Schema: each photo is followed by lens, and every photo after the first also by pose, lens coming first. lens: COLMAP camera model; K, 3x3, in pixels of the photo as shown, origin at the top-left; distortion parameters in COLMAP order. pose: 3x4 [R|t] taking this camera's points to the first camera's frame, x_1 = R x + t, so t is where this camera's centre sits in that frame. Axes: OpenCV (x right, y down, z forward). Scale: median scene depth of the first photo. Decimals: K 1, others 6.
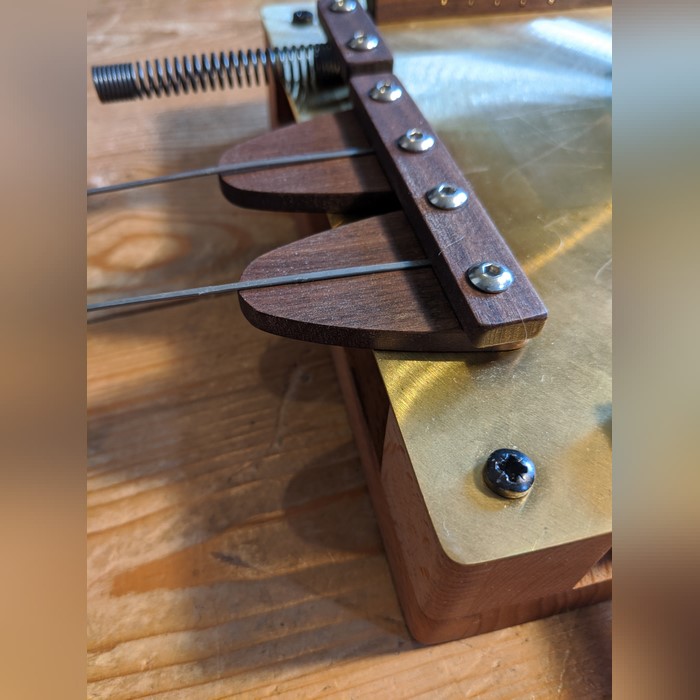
lens RADIAL K [[568.3, 0, 350.0], [0, 568.3, 350.0], [0, 0, 1]] dist [-0.010557, -0.134984]
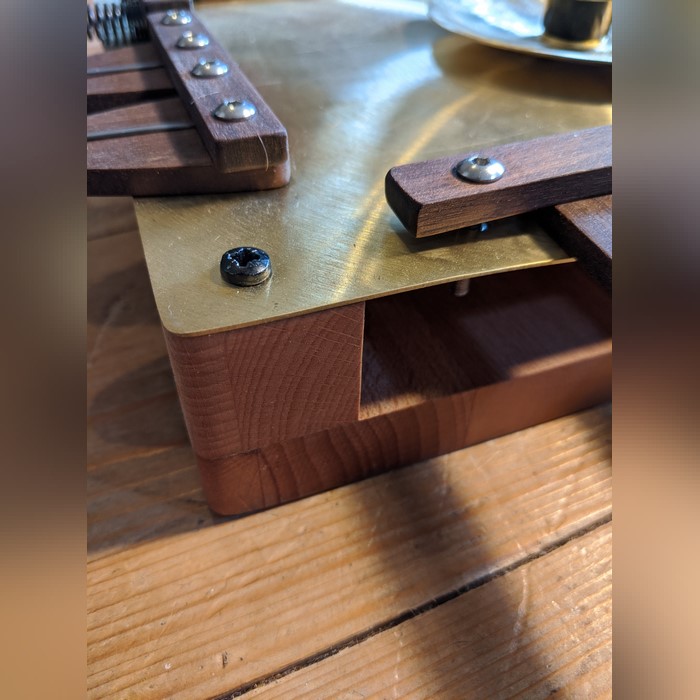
lens RADIAL K [[568.3, 0, 350.0], [0, 568.3, 350.0], [0, 0, 1]] dist [-0.010557, -0.134984]
pose [[0.988588, -0.089876, 0.120895, 0.254095], [0.102734, 0.989183, -0.104704, 0.375827], [-0.110177, 0.115929, 0.987128, 0.011201]]
